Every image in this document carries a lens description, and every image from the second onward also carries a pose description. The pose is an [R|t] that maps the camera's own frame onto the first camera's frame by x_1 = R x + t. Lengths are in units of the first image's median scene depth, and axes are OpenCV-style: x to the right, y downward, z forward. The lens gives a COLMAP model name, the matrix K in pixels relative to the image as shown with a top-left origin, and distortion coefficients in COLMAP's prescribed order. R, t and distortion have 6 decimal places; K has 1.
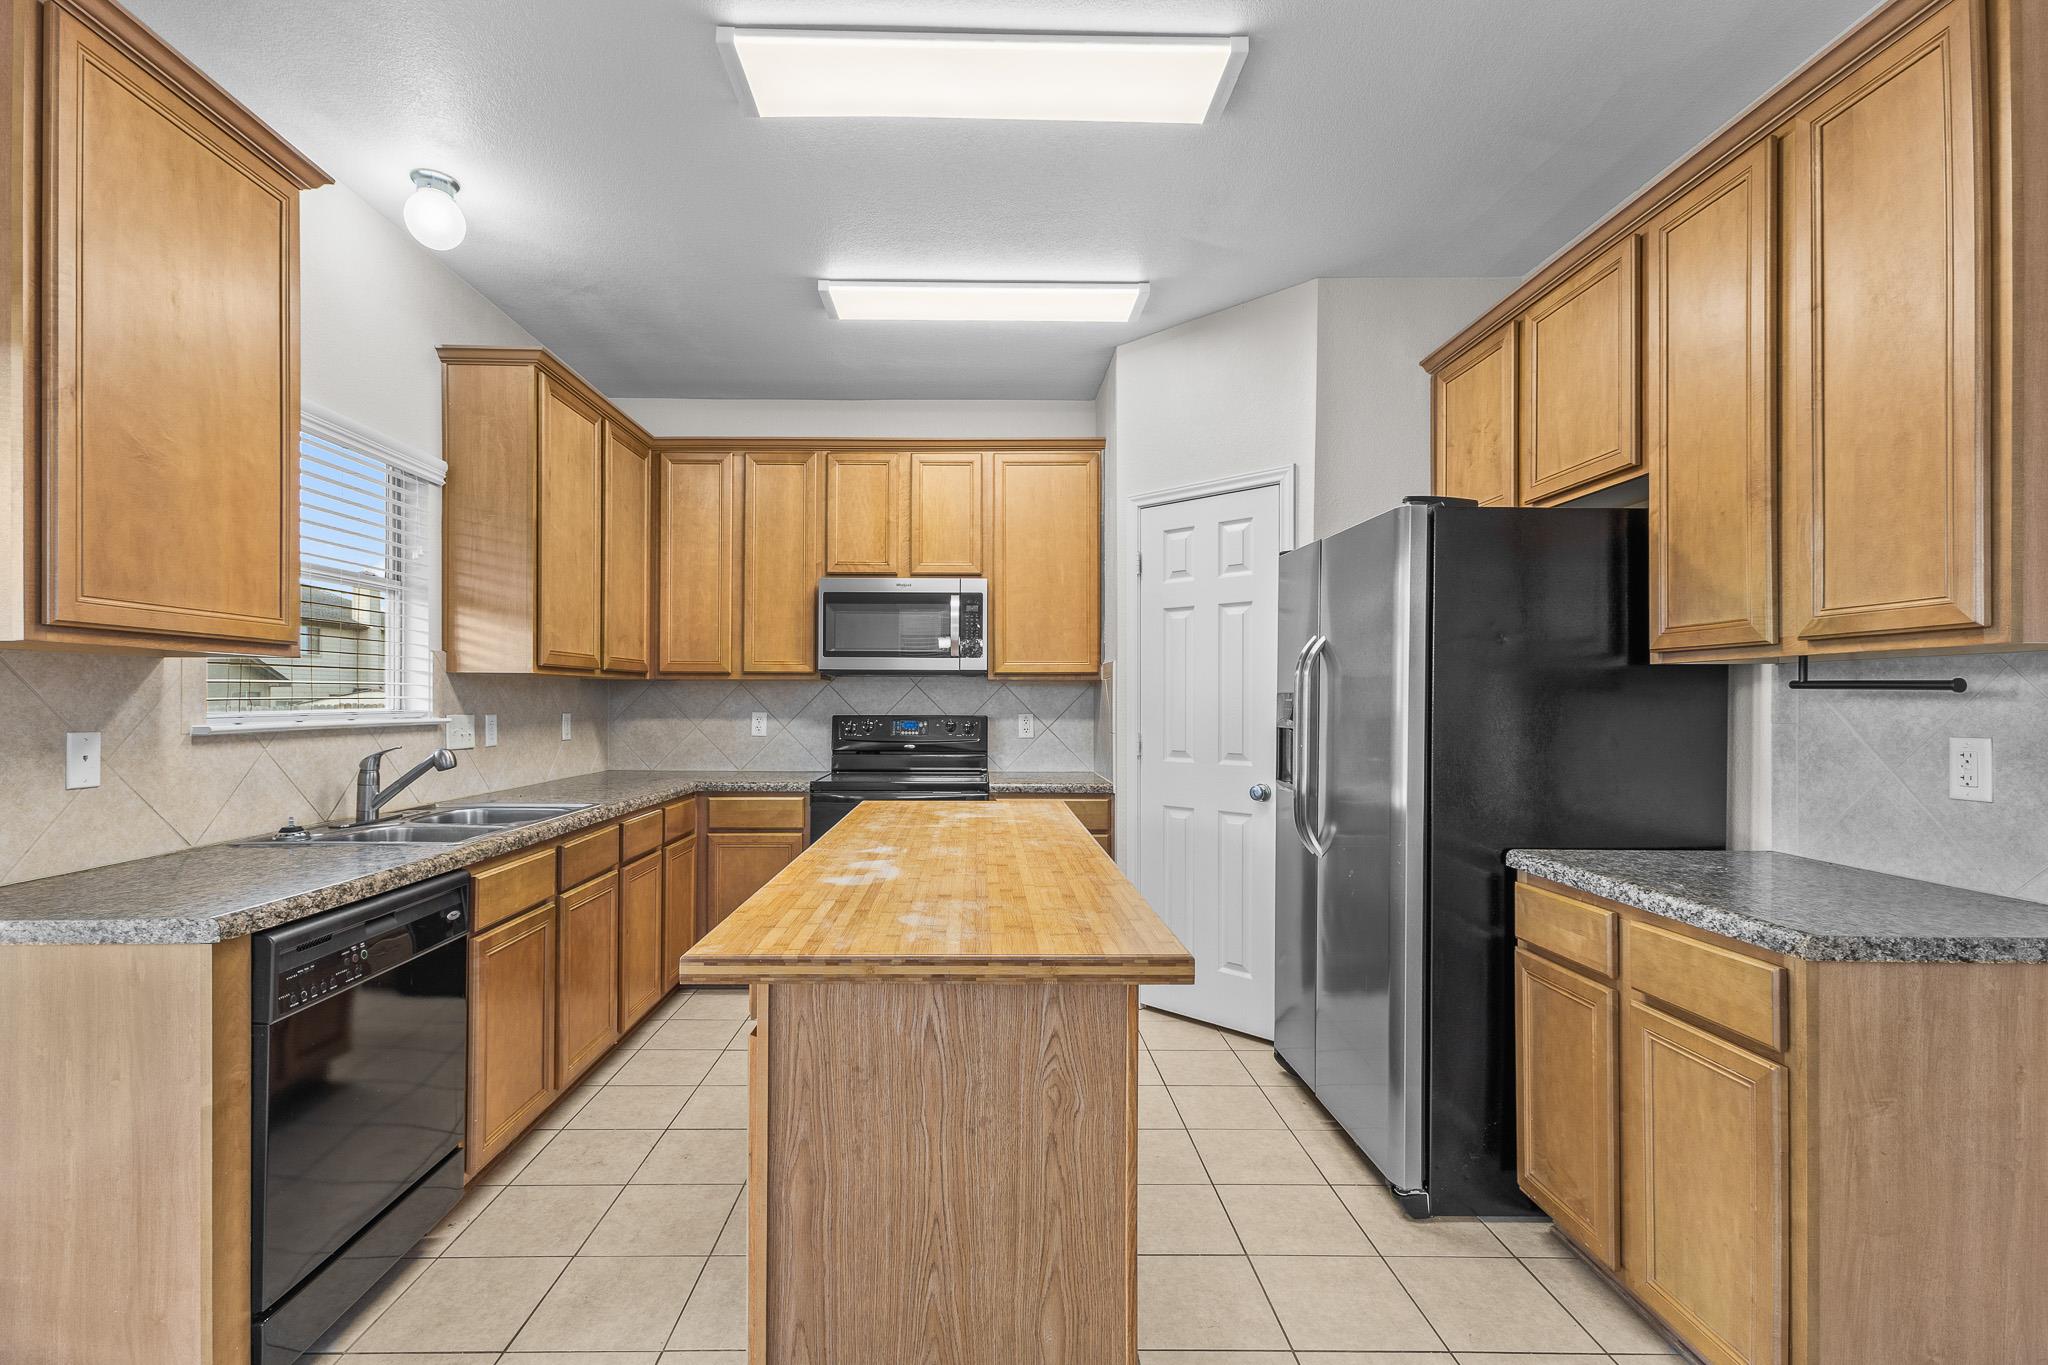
lens RADIAL K [[904.4, 0, 986.6], [0, 904.4, 698.1], [0, 0, 1]] dist [0.011871, -0.003485]
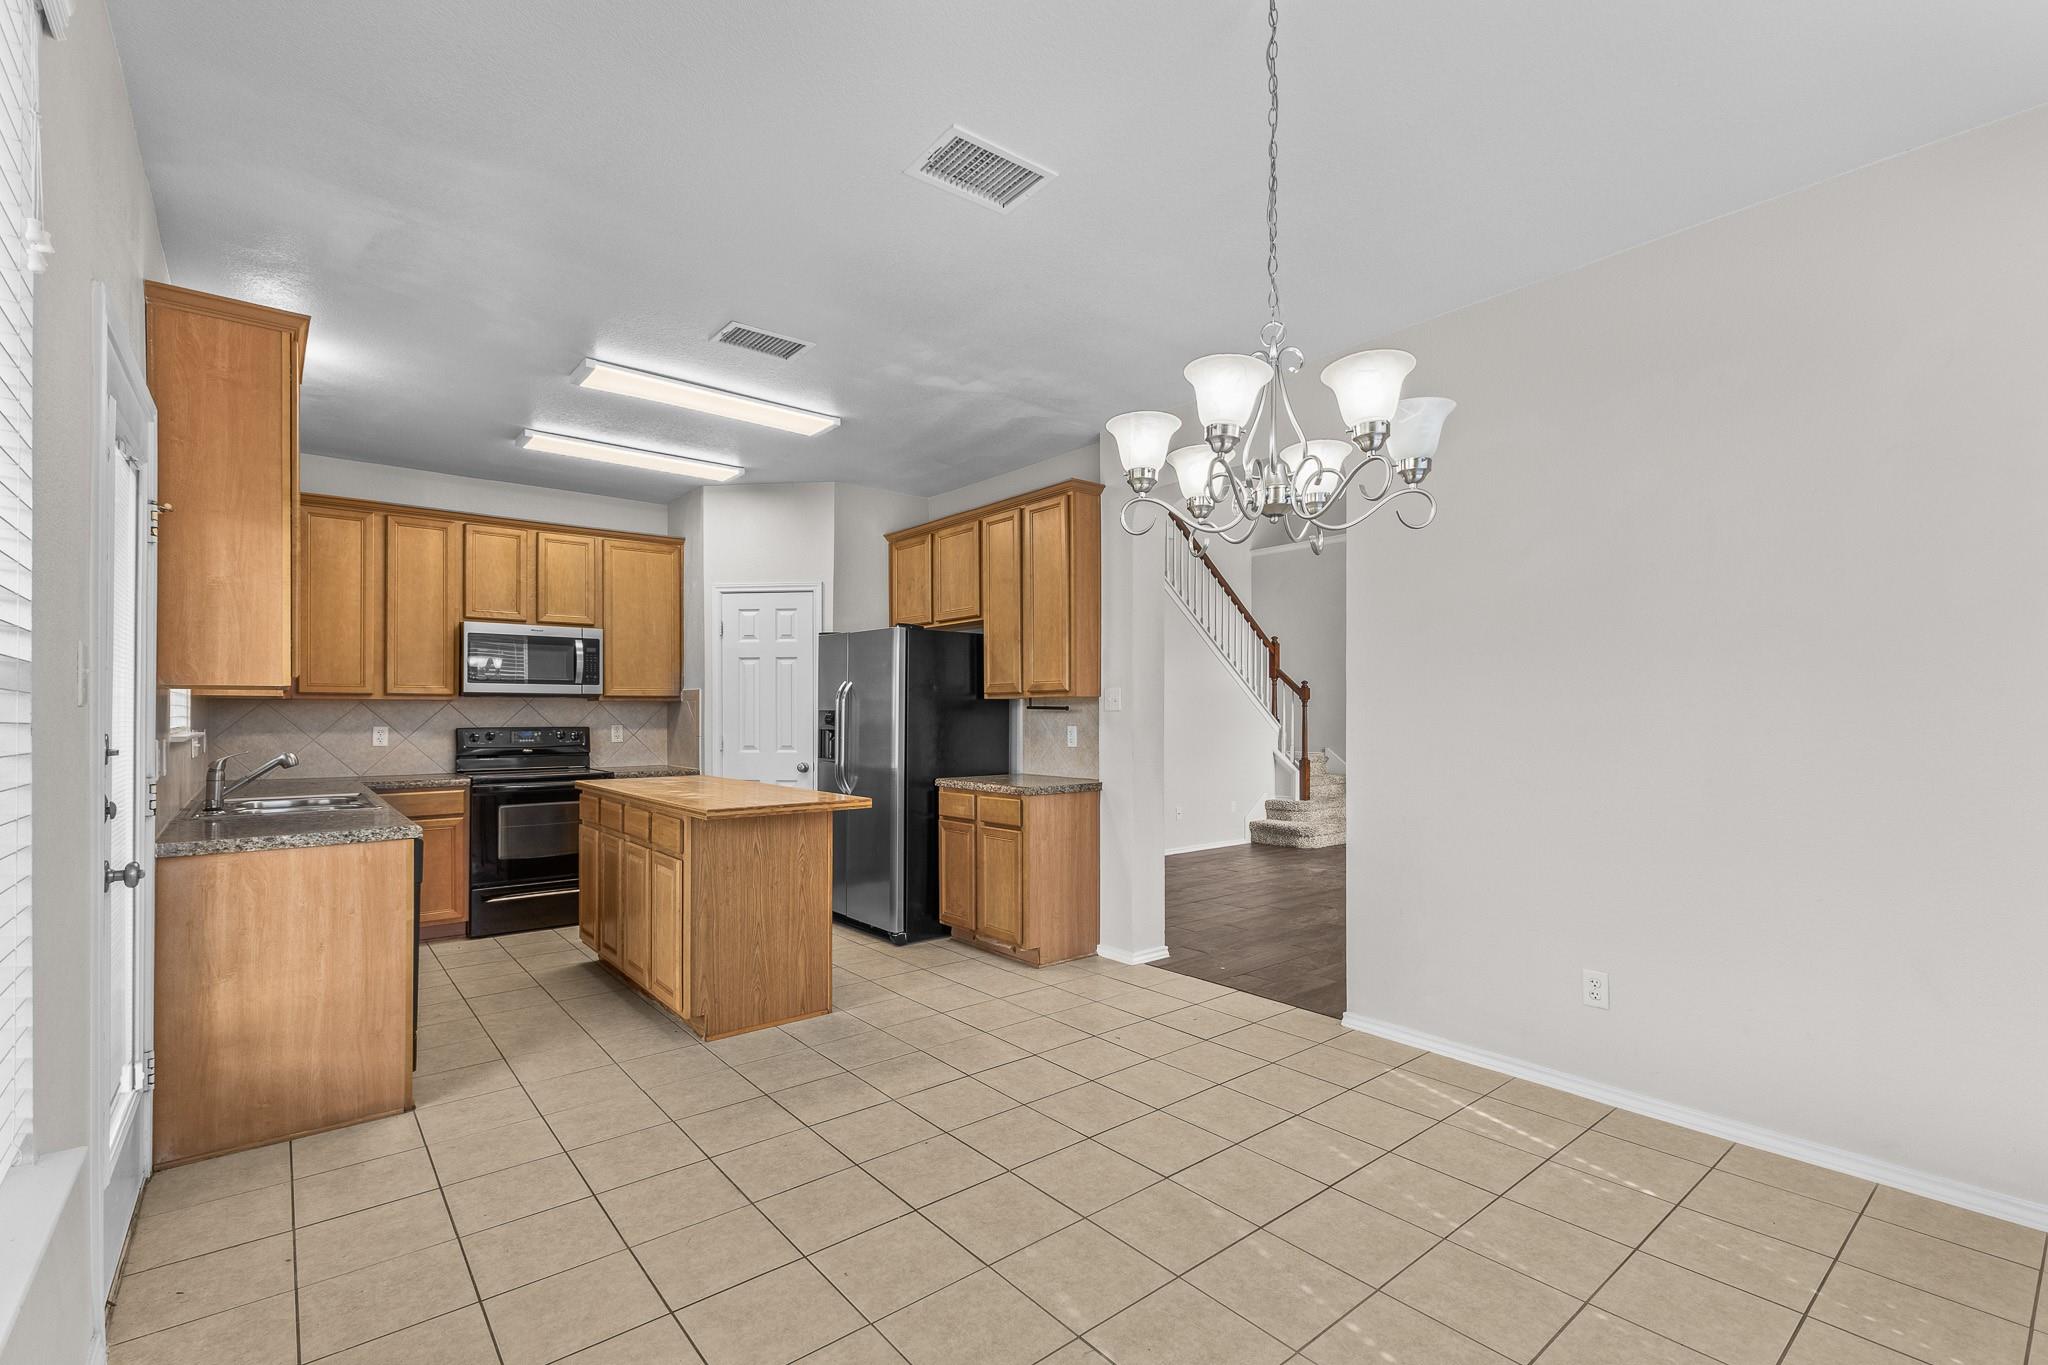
lens RADIAL K [[904.4, 0, 1016.6], [0, 904.4, 693.6], [0, 0, 1]] dist [0.011871, -0.003485]
pose [[0.777498, 0.009272, 0.628817, -0.716456], [0.003267, 0.999818, -0.018782, -0.005799], [-0.628877, 0.016657, 0.777326, -0.924982]]
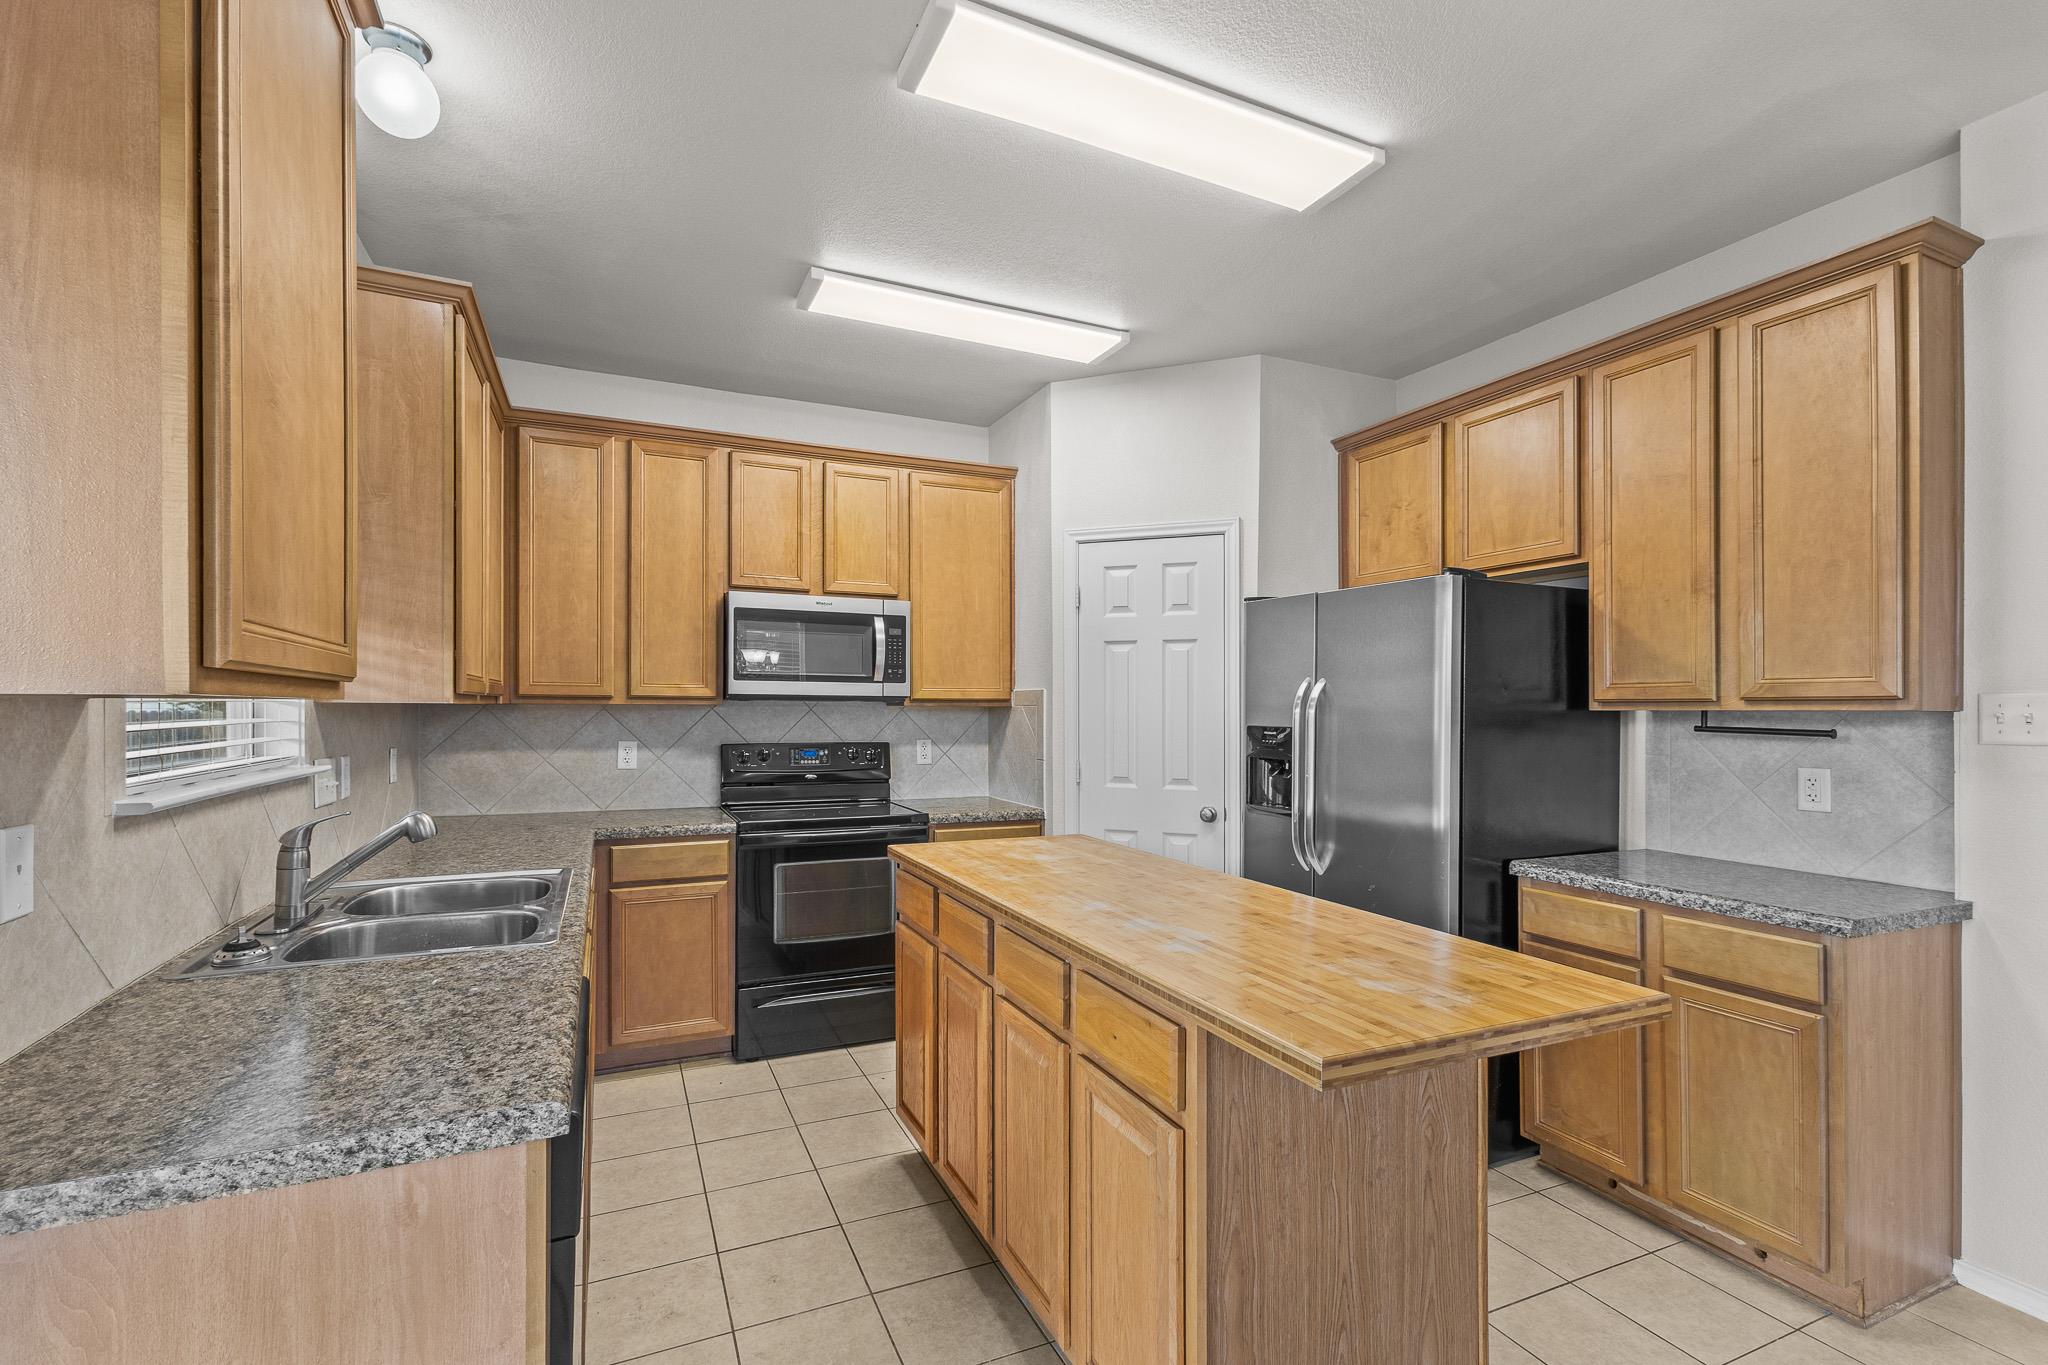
lens RADIAL K [[904.4, 0, 1009.6], [0, 904.4, 702.4], [0, 0, 1]] dist [0.011871, -0.003485]
pose [[0.915736, 0.005491, 0.401742, -0.536663], [-0.004120, 0.999982, -0.004276, -0.039326], [-0.401759, 0.002261, 0.915743, 0.150977]]
